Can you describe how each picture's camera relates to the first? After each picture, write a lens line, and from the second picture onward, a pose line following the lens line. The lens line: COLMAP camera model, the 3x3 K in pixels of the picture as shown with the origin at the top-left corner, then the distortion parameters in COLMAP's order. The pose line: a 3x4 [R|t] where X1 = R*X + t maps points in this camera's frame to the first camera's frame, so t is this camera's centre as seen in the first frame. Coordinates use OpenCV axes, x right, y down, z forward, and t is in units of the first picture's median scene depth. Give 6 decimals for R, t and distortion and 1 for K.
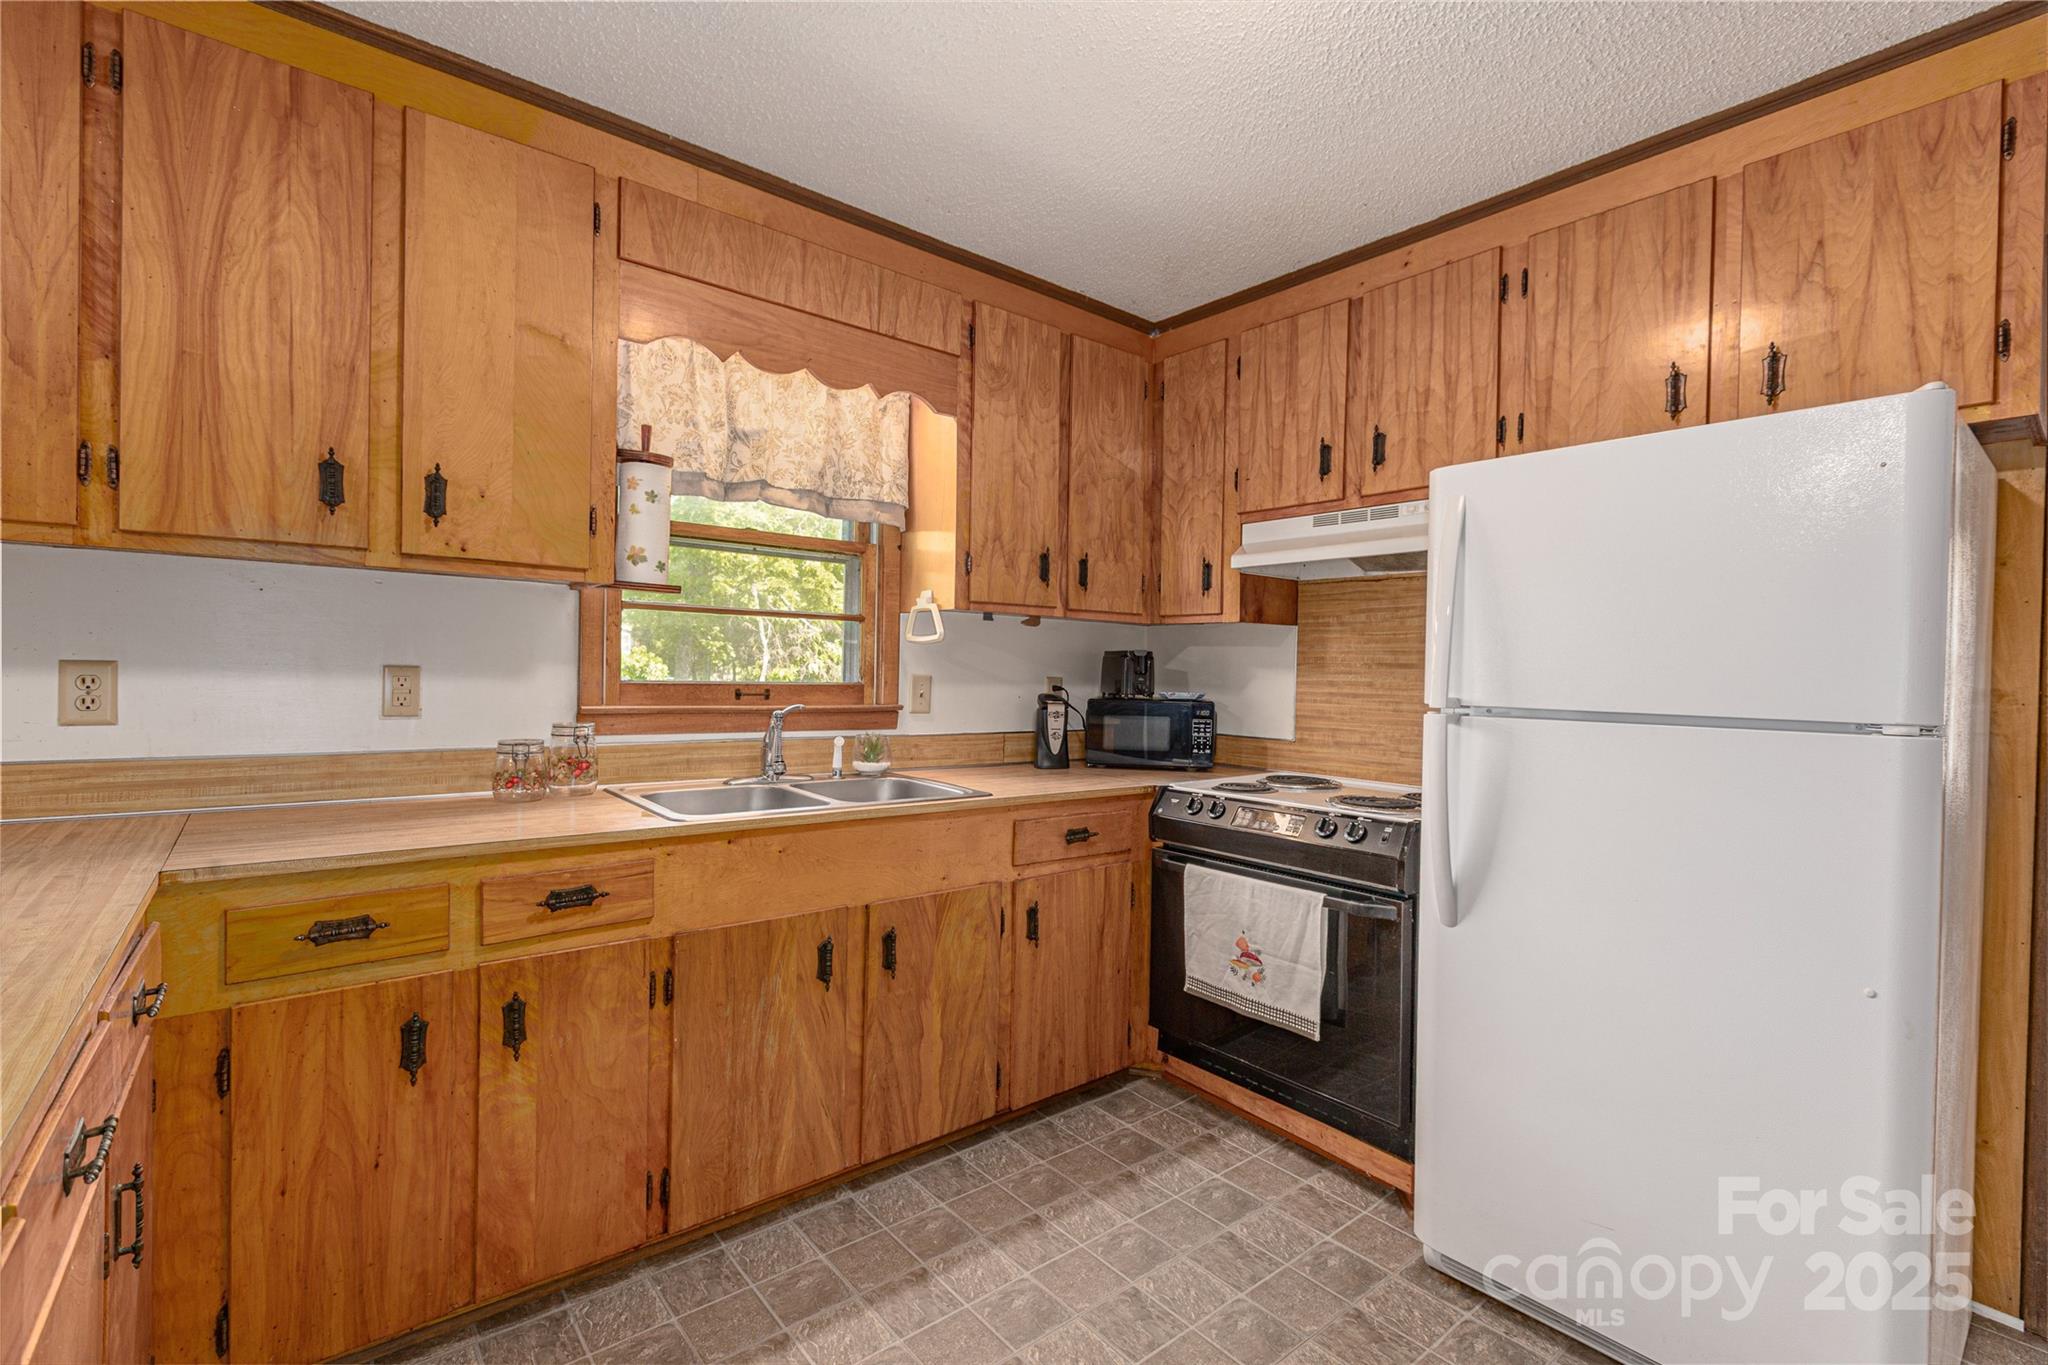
lens RADIAL K [[915.7, 0, 1026.2], [0, 915.7, 689.3], [0, 0, 1]] dist [-0.016669, 0.001031]
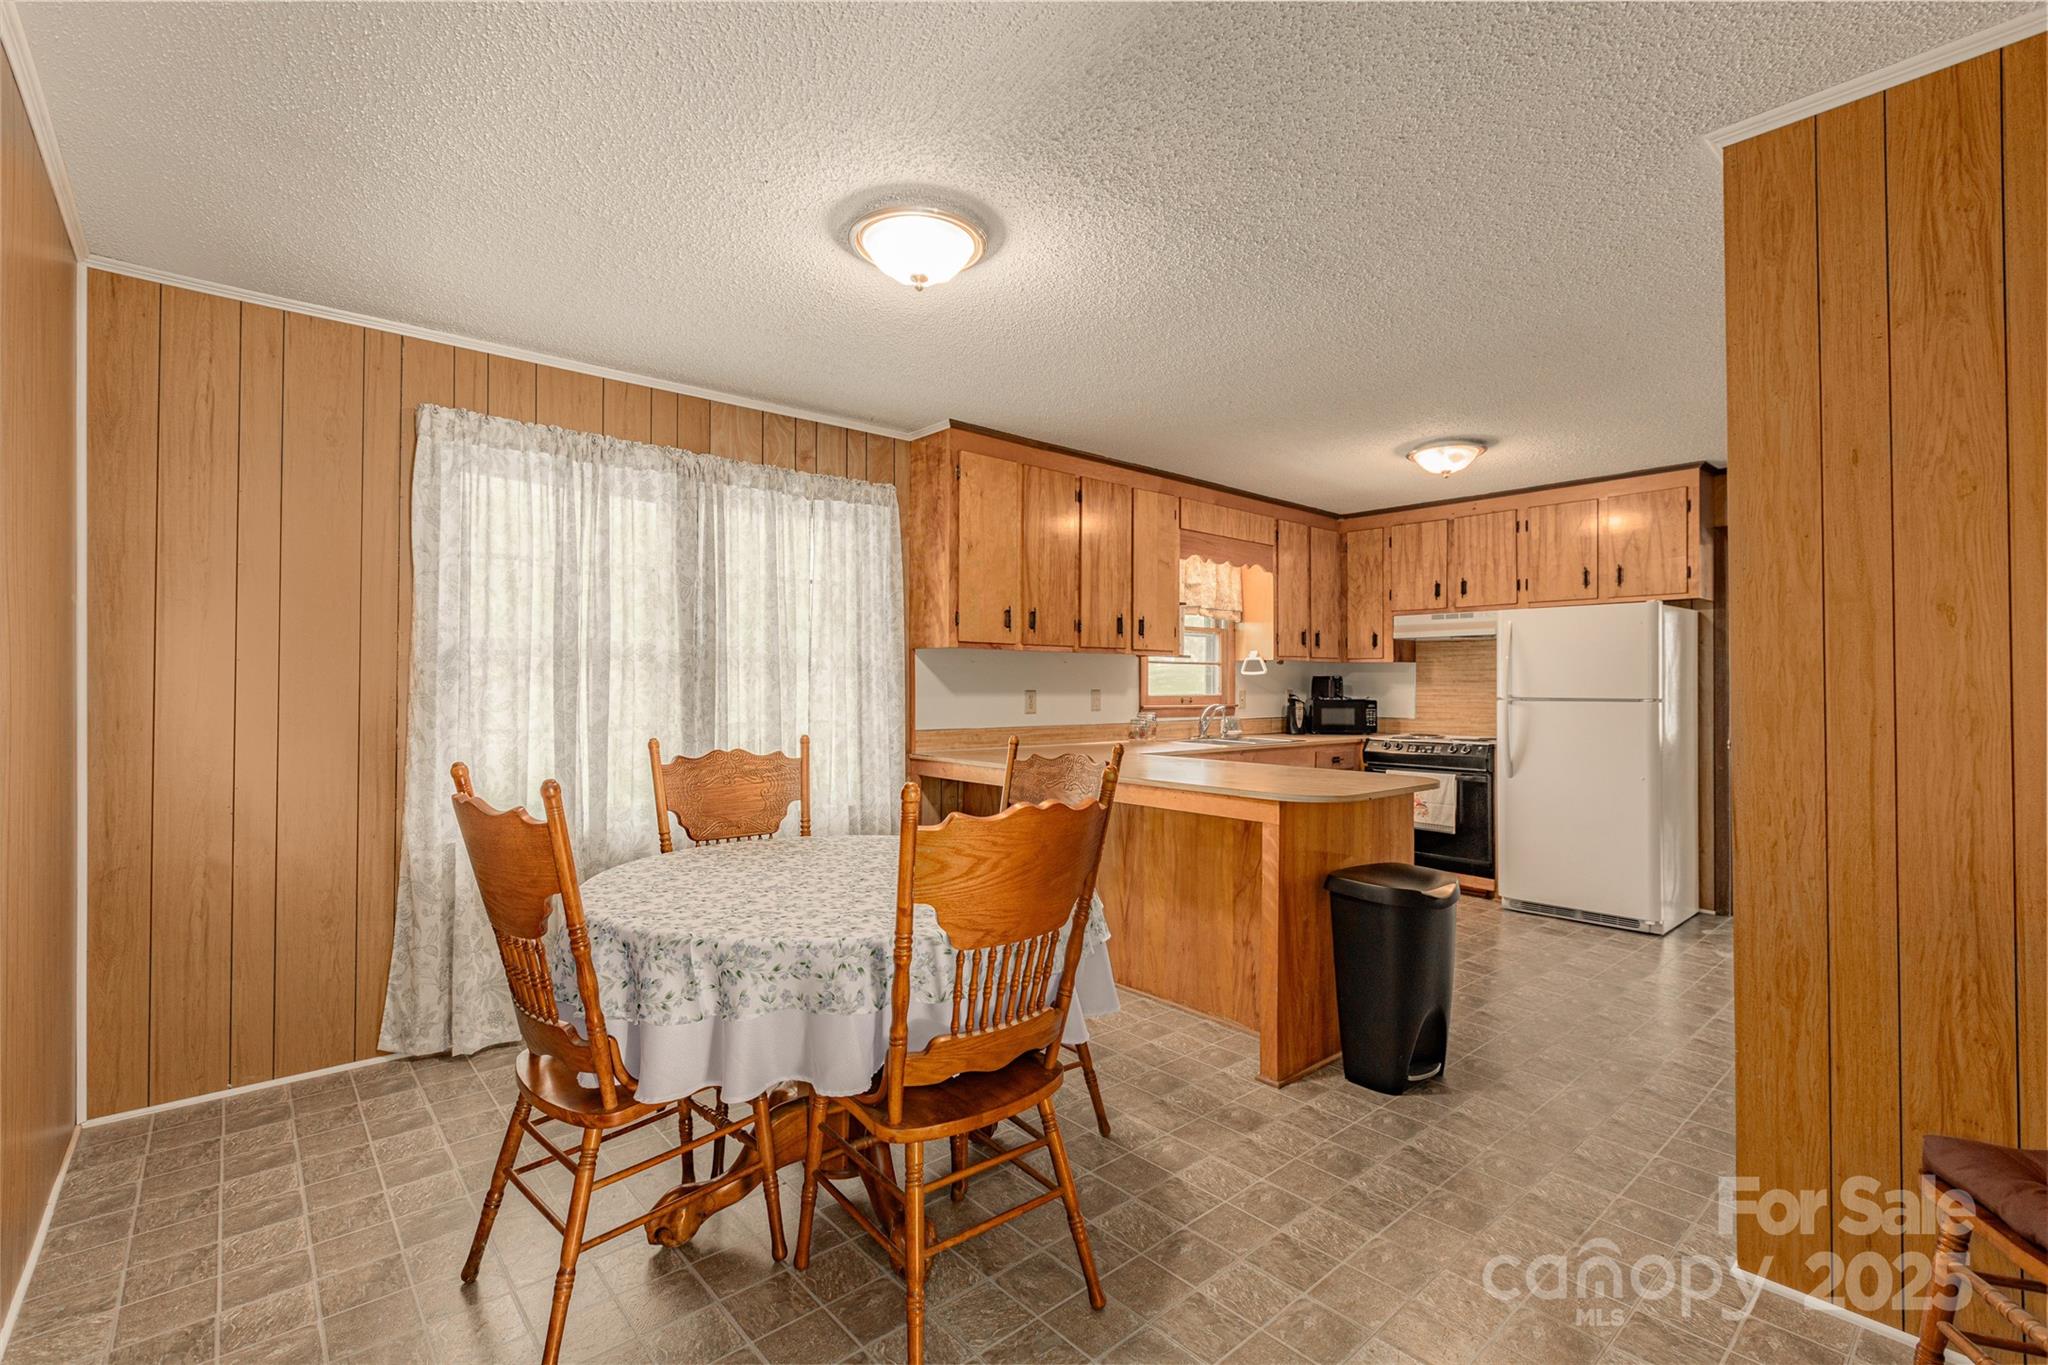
lens RADIAL K [[915.7, 0, 1020.4], [0, 915.7, 677.3], [0, 0, 1]] dist [-0.016669, 0.001031]
pose [[0.999779, -0.017593, 0.011524, -0.674946], [0.017893, 0.999491, -0.026407, 0.001706], [-0.011053, 0.026608, 0.999585, -1.133263]]
